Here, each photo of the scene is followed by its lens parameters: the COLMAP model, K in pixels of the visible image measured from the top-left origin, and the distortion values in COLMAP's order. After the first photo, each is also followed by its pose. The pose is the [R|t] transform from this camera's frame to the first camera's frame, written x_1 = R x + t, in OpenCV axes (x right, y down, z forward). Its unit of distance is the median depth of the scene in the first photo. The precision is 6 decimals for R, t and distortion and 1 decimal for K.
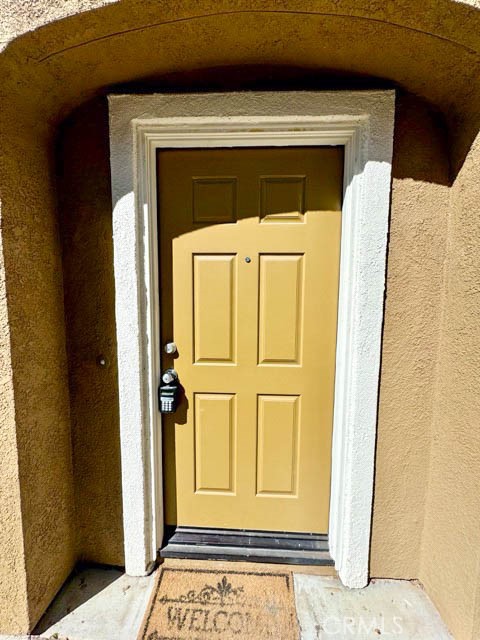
lens RADIAL K [[255.8, 0, 240.0], [0, 255.8, 318.8], [0, 0, 1]] dist [-0.000907, 0.000098]
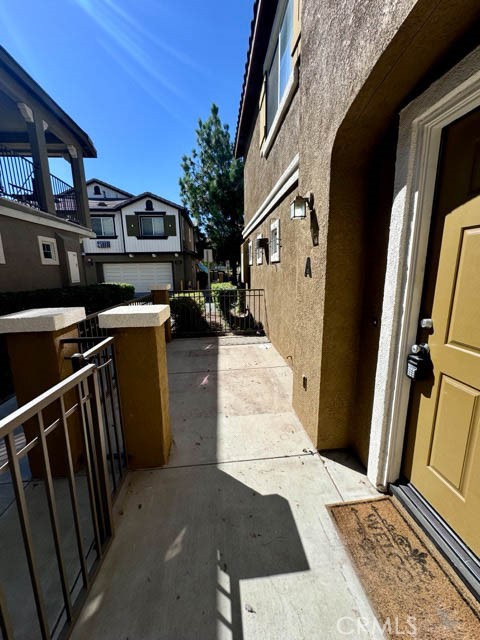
lens RADIAL K [[255.8, 0, 240.0], [0, 255.8, 318.8], [0, 0, 1]] dist [-0.000907, 0.000098]
pose [[0.136449, 0.181400, -0.973897, 0.679117], [-0.070270, 0.982388, 0.173136, -0.035238], [0.988152, 0.044812, 0.146792, 0.077950]]
